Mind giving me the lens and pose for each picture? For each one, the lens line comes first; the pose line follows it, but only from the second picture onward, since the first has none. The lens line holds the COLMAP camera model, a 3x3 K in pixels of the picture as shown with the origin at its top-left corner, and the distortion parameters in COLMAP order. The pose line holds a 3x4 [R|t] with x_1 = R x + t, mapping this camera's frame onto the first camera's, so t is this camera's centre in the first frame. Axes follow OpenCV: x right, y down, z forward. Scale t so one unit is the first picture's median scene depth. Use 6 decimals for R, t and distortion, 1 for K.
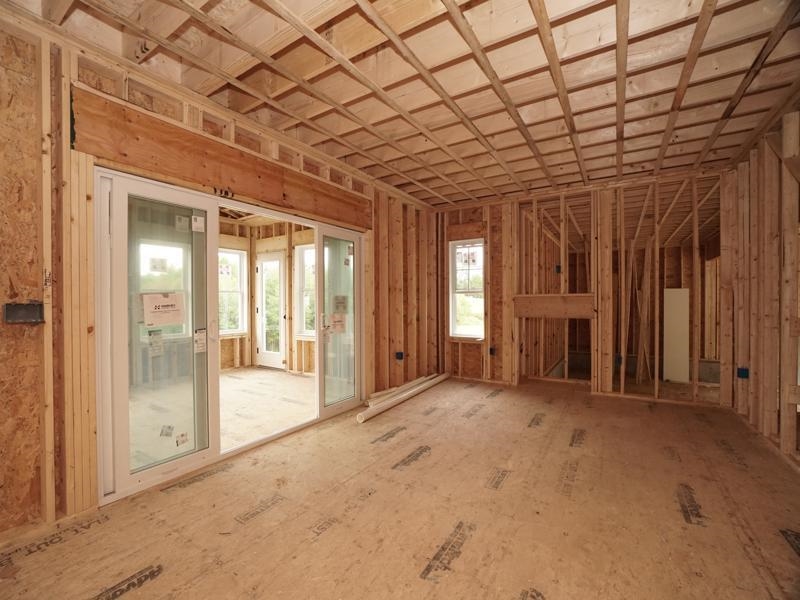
lens RADIAL K [[349.8, 0, 395.6], [0, 349.8, 296.5], [0, 0, 1]] dist [-0.056103, 0.015873]
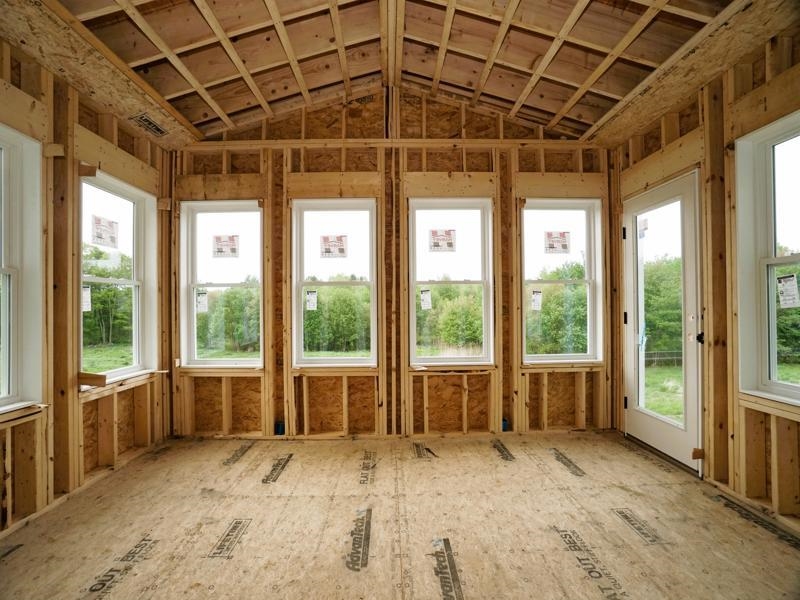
lens RADIAL K [[357.4, 0, 397.9], [0, 357.4, 302.6], [0, 0, 1]] dist [-0.051752, 0.017958]
pose [[0.562227, -0.003240, -0.826976, -0.179583], [0.005750, 0.999983, -0.000008, 0.017052], [0.826963, -0.004751, 0.562237, 0.479911]]
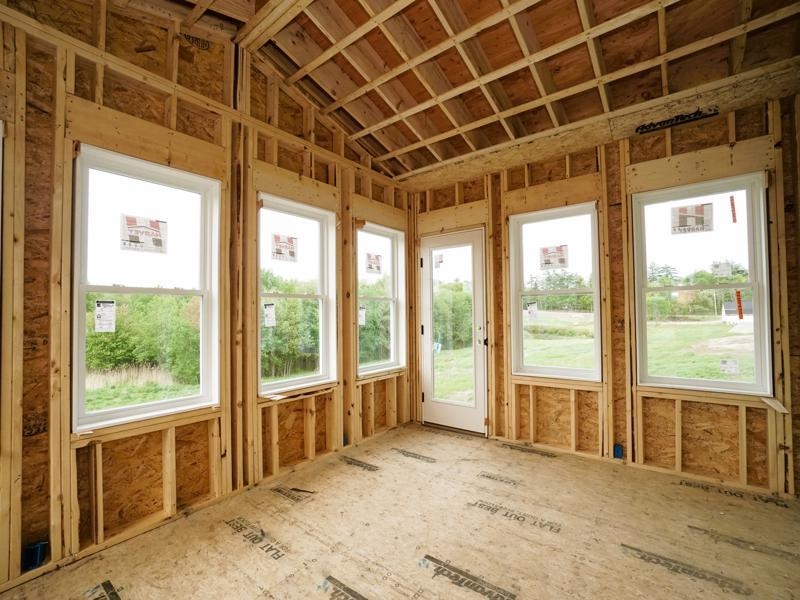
lens RADIAL K [[359.2, 0, 414.0], [0, 359.2, 305.4], [0, 0, 1]] dist [-0.059820, 0.020839]
pose [[0.996746, -0.005113, -0.080449, -0.369262], [0.003286, 0.999734, -0.022824, 0.011747], [0.080544, 0.022486, 0.996497, 0.386200]]
